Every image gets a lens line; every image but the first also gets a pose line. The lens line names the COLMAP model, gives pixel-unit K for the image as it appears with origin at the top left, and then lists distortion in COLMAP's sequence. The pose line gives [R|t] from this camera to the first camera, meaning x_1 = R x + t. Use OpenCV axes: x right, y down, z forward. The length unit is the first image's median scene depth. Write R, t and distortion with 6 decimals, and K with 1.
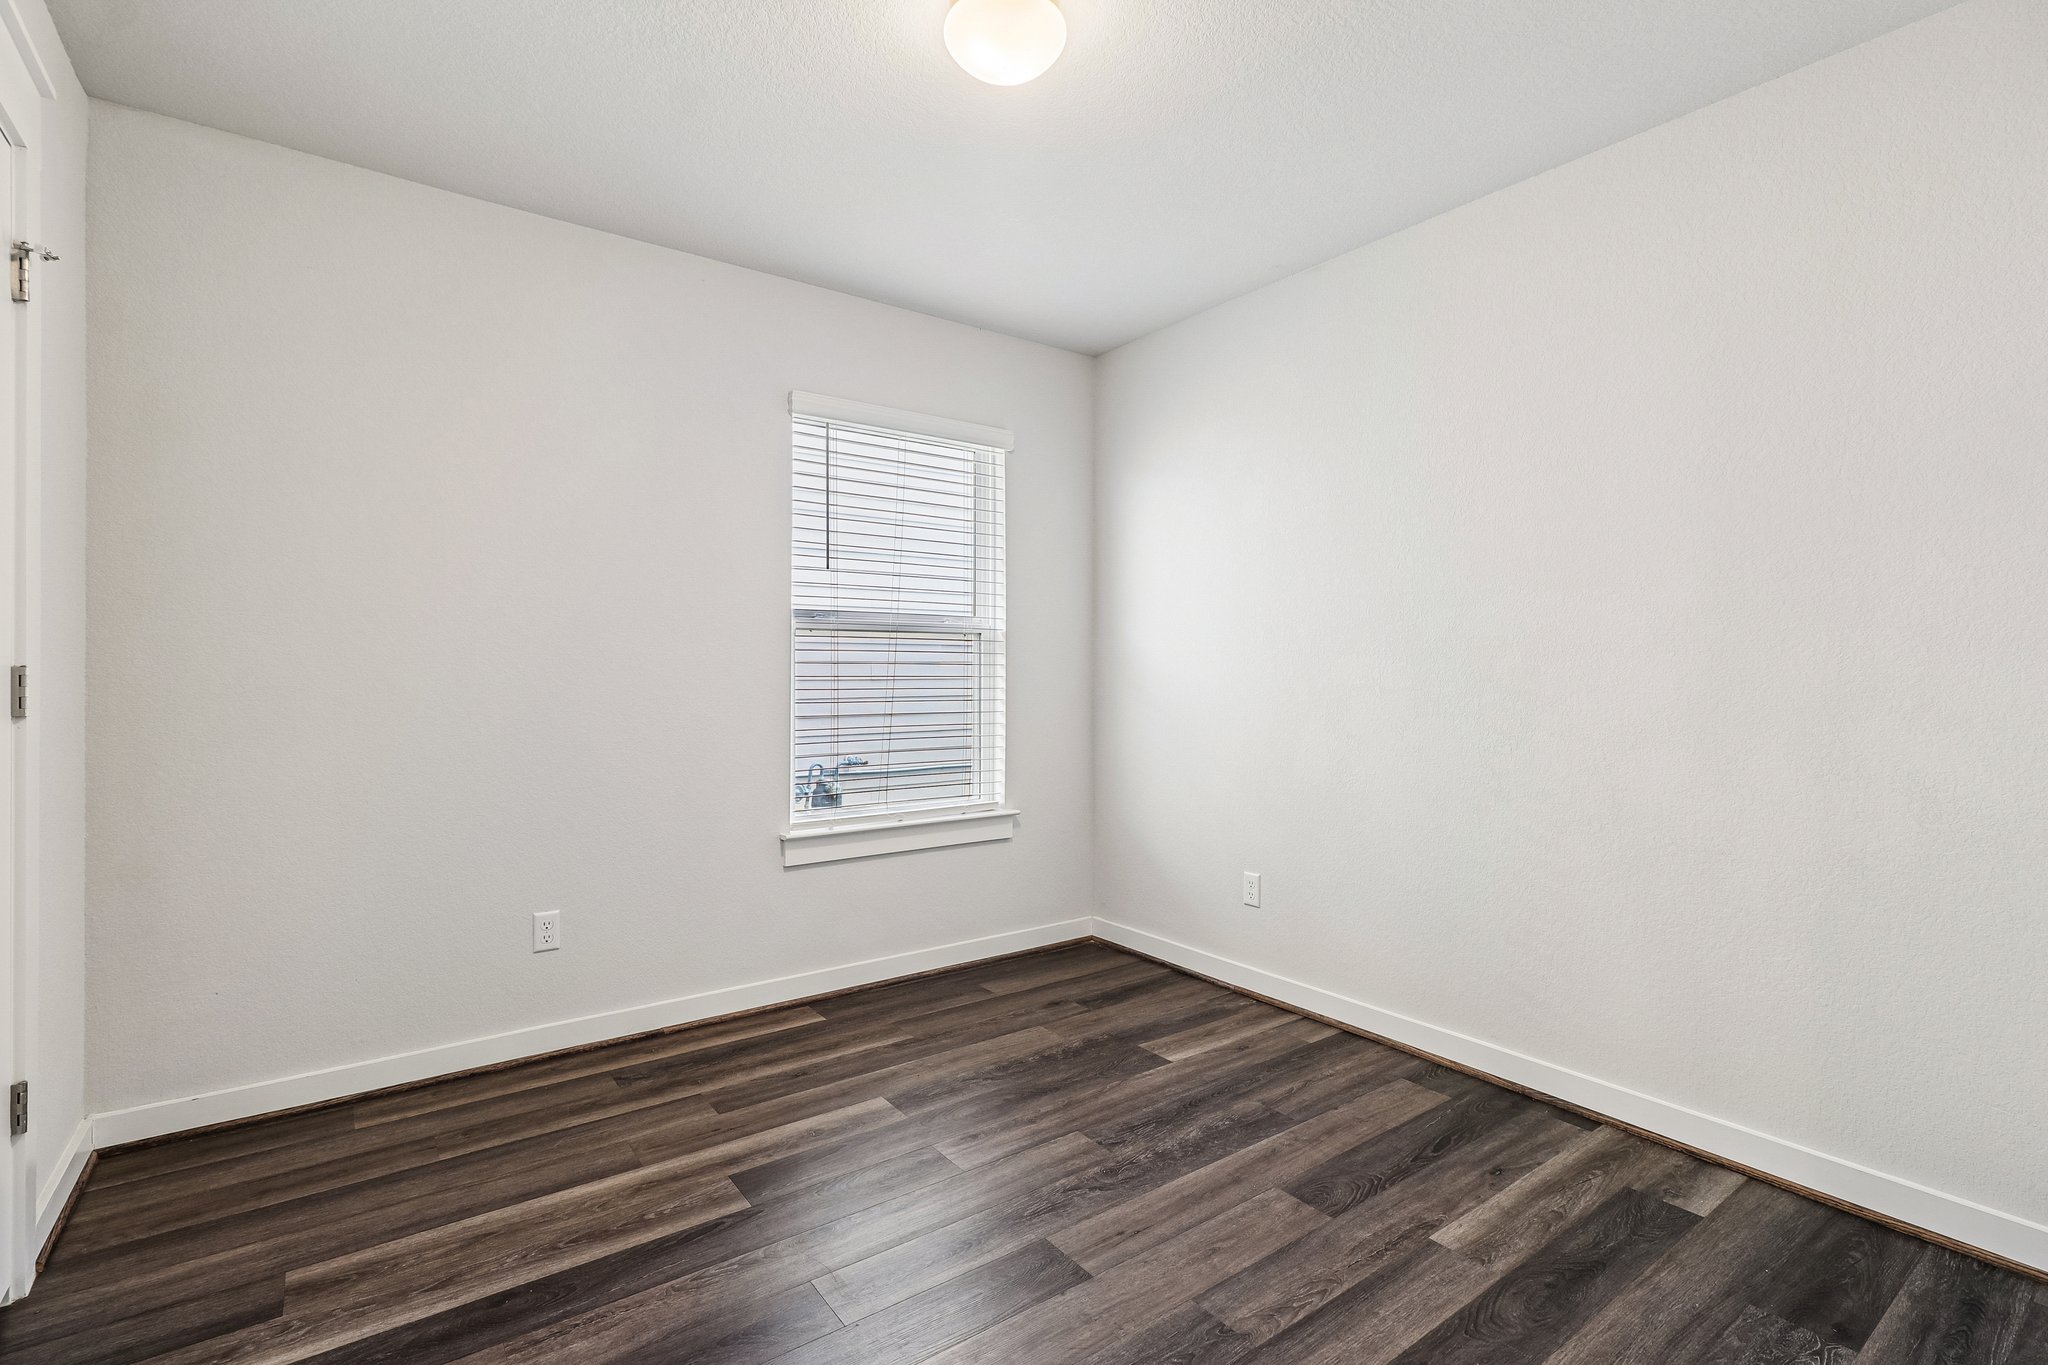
lens RADIAL K [[945.2, 0, 1025.4], [0, 945.2, 676.6], [0, 0, 1]] dist [0.001437, -0.000510]
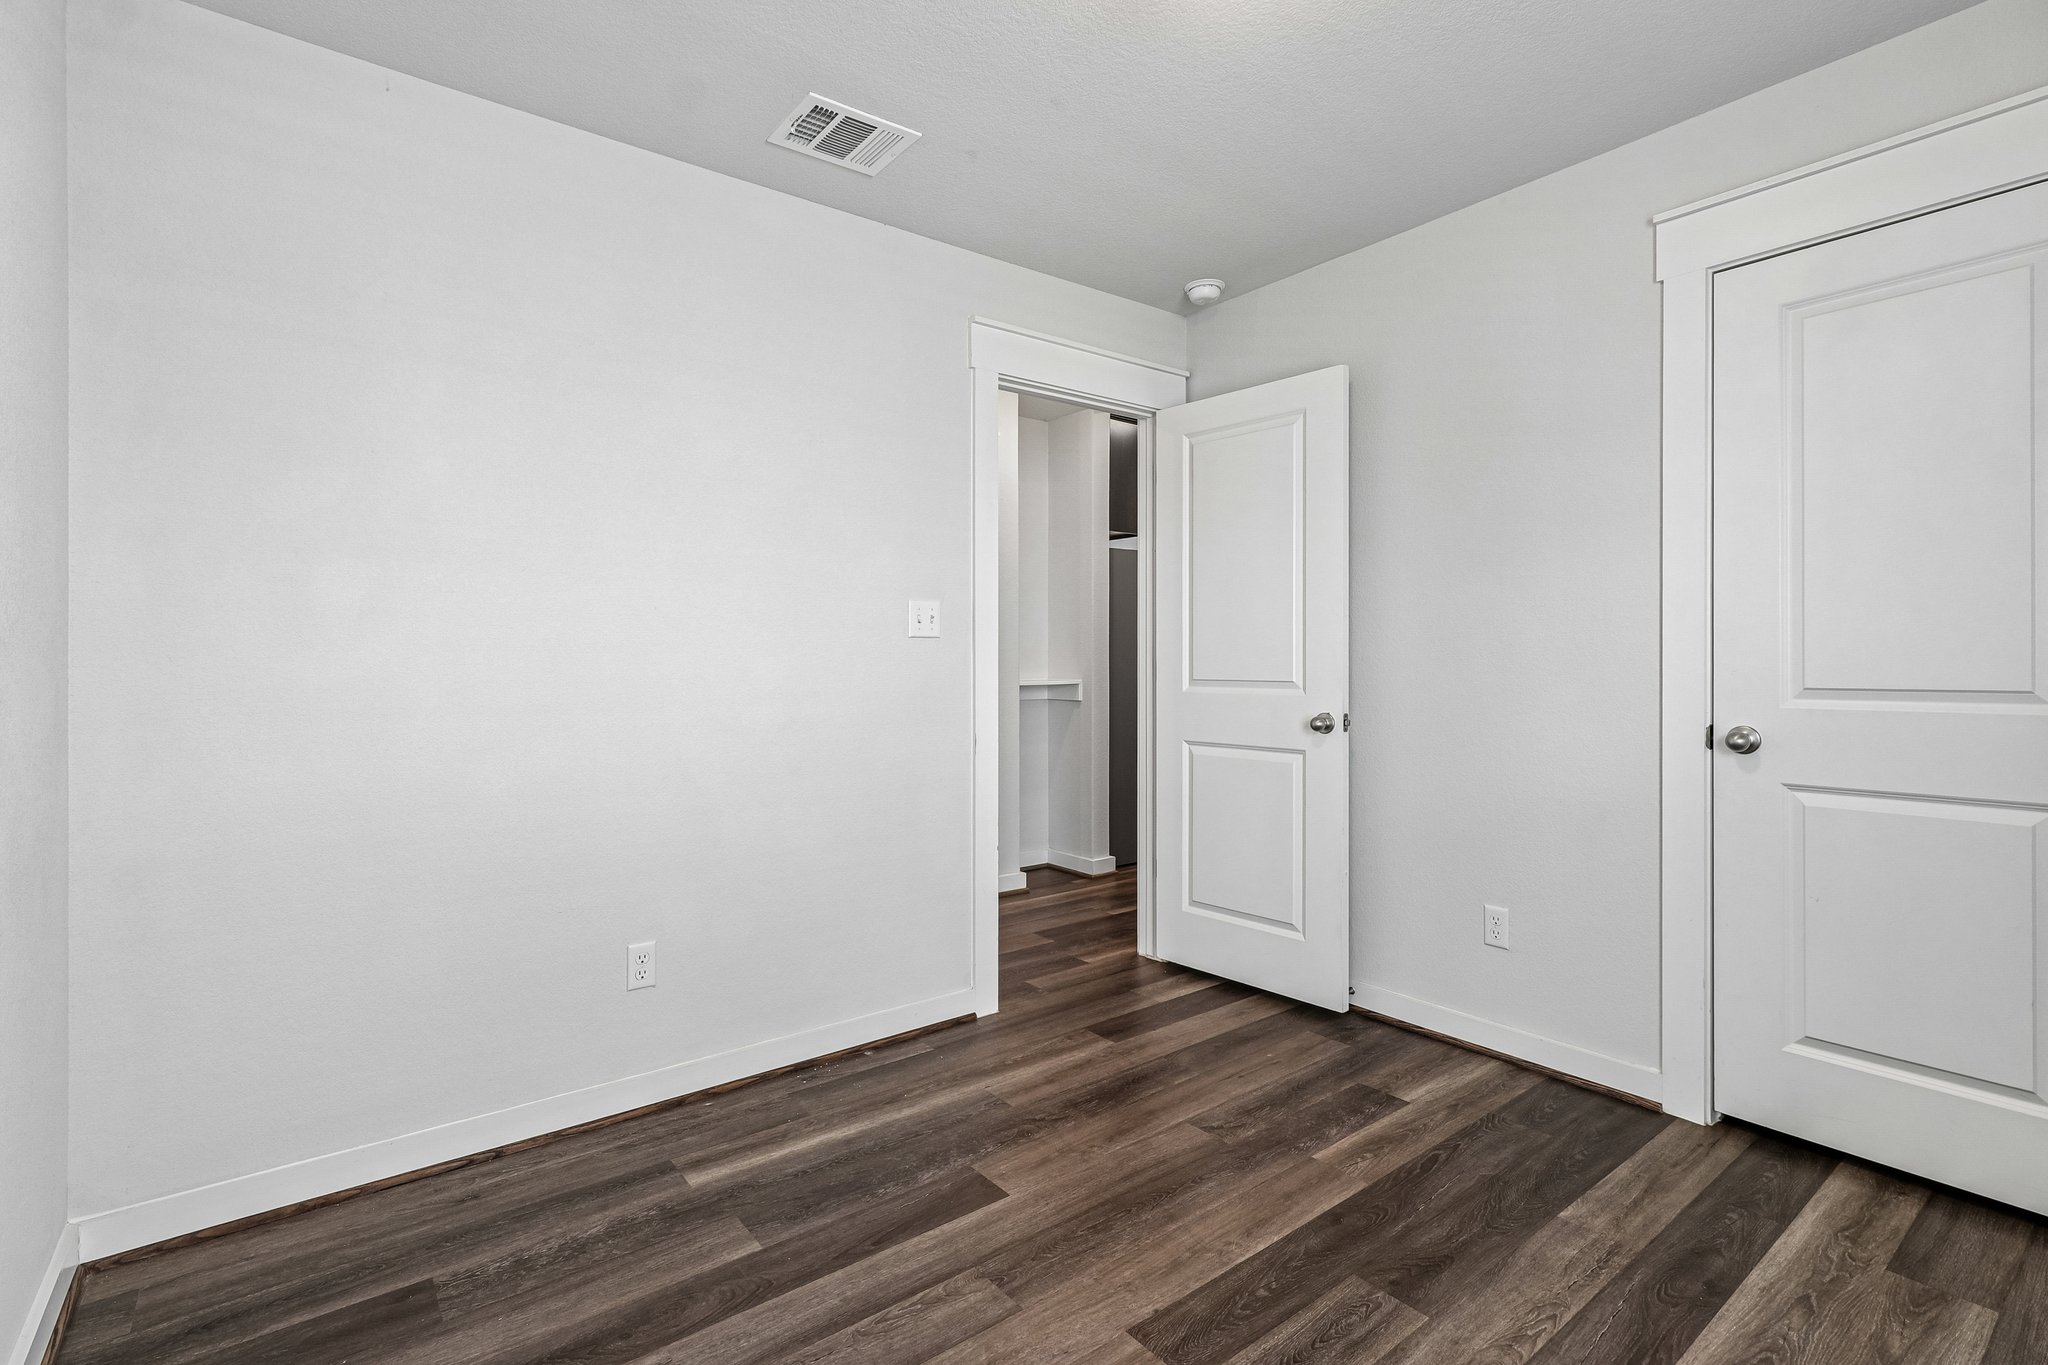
lens RADIAL K [[945.2, 0, 1022.3], [0, 945.2, 673.5], [0, 0, 1]] dist [0.001437, -0.000510]
pose [[-0.999752, 0.002367, -0.022162, 0.198057], [0.002023, 0.999878, 0.015492, -0.008562], [0.022196, 0.015444, -0.999634, 1.976749]]
